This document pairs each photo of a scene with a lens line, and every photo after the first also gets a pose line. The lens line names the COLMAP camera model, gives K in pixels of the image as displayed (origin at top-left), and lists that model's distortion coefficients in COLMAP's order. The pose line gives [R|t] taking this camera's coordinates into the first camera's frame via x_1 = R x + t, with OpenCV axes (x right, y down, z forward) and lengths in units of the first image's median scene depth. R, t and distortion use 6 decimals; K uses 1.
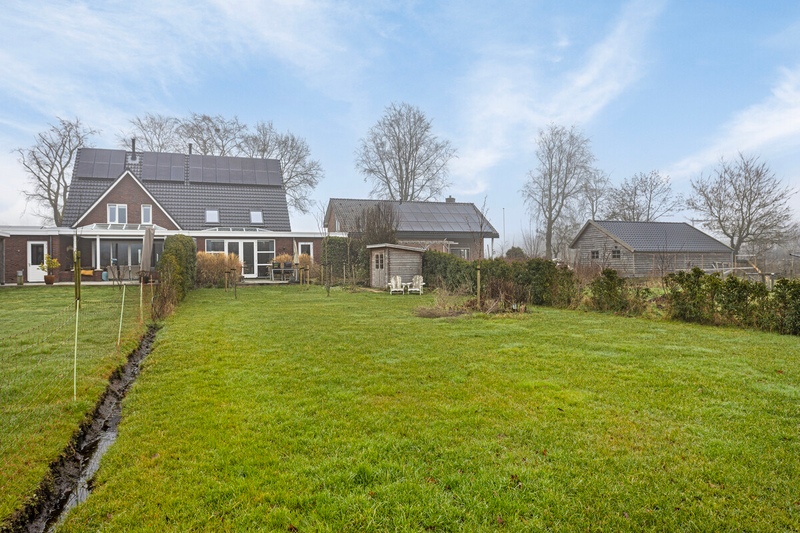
lens RADIAL K [[536.9, 0, 400.0], [0, 536.9, 266.5], [0, 0, 1]] dist [0.000532, 0.001358]
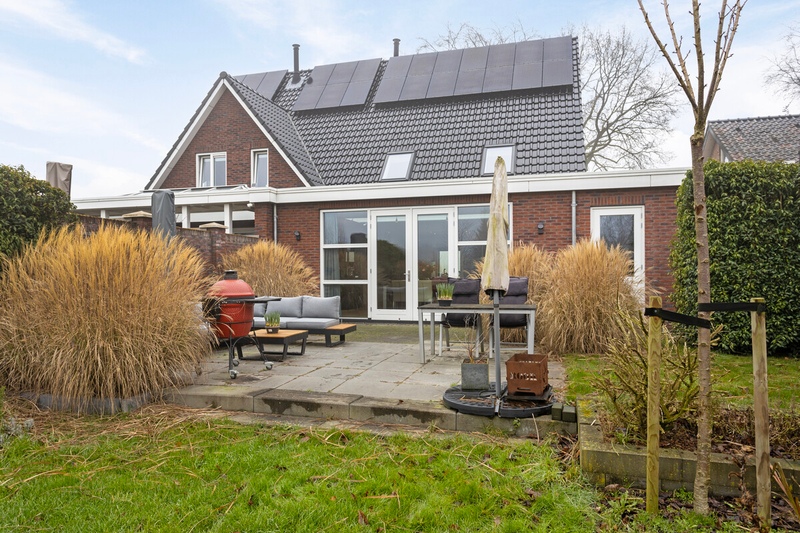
lens RADIAL K [[536.9, 0, 400.0], [0, 536.9, 266.5], [0, 0, 1]] dist [0.000532, 0.001358]
pose [[0.800307, -0.000640, -0.599590, -0.087564], [-0.009466, 0.999861, -0.013702, -0.007322], [0.599515, 0.016641, 0.800190, 0.640566]]
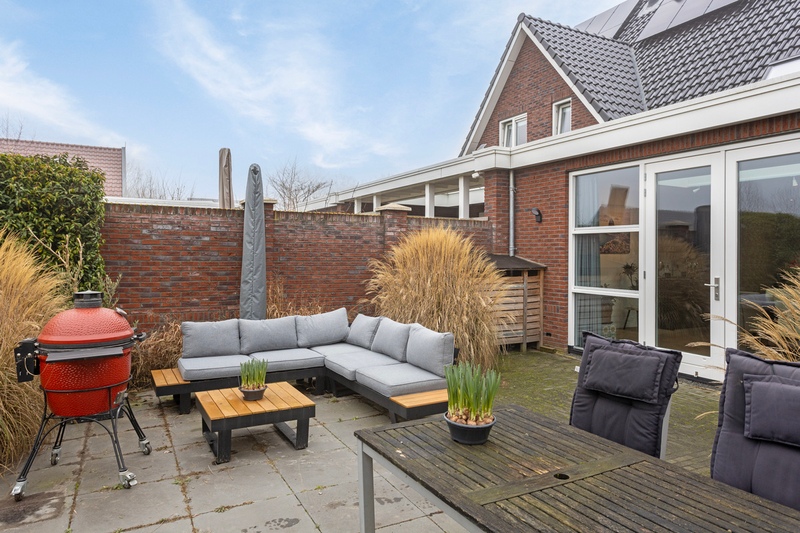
lens RADIAL K [[526.8, 0, 396.9], [0, 526.8, 246.1], [0, 0, 1]] dist [-0.000311, 0.000540]
pose [[0.117202, -0.000163, -0.993108, -0.131141], [-0.017419, 0.999846, -0.002220, -0.016013], [0.992955, 0.017559, 0.117181, 0.779576]]
